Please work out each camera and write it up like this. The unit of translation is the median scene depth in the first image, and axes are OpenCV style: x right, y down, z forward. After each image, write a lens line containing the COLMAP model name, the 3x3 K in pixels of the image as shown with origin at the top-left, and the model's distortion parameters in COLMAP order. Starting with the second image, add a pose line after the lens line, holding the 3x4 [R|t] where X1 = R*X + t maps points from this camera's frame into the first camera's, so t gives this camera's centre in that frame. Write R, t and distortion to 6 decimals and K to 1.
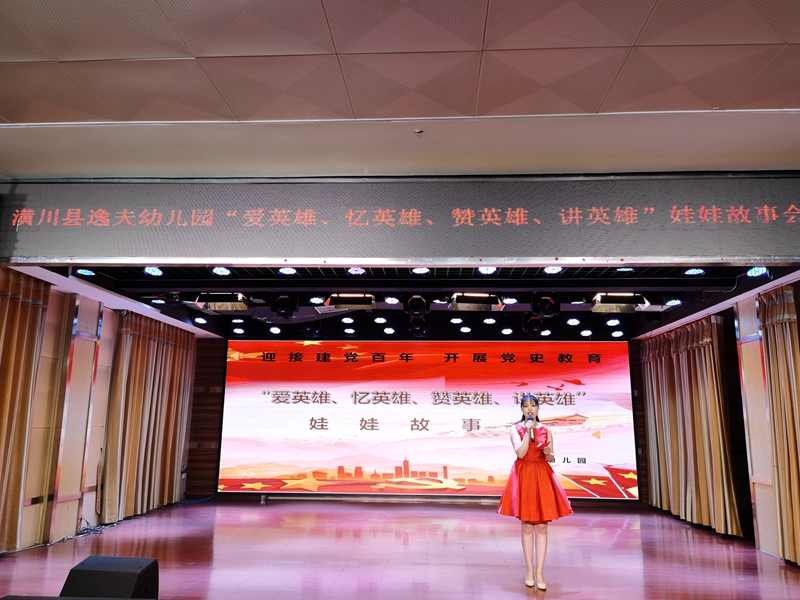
lens RADIAL K [[621.9, 0, 398.8], [0, 621.9, 301.4], [0, 0, 1]] dist [0.042635, -0.015371]
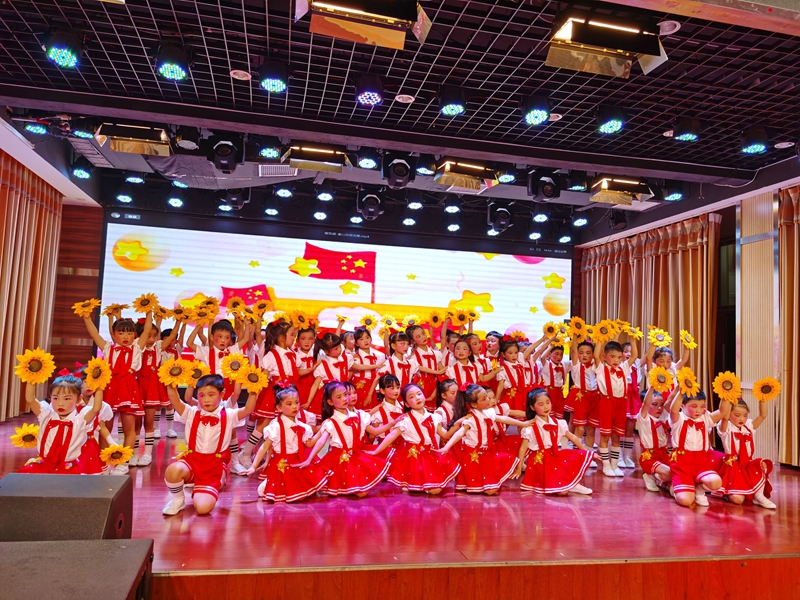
lens RADIAL K [[621.9, 0, 387.7], [0, 621.9, 303.1], [0, 0, 1]] dist [0.042635, -0.015371]
pose [[0.966457, 0.052431, 0.251420, -0.175431], [-0.082998, 0.990173, 0.112554, 0.082904], [-0.243049, -0.129646, 0.961311, 0.205114]]
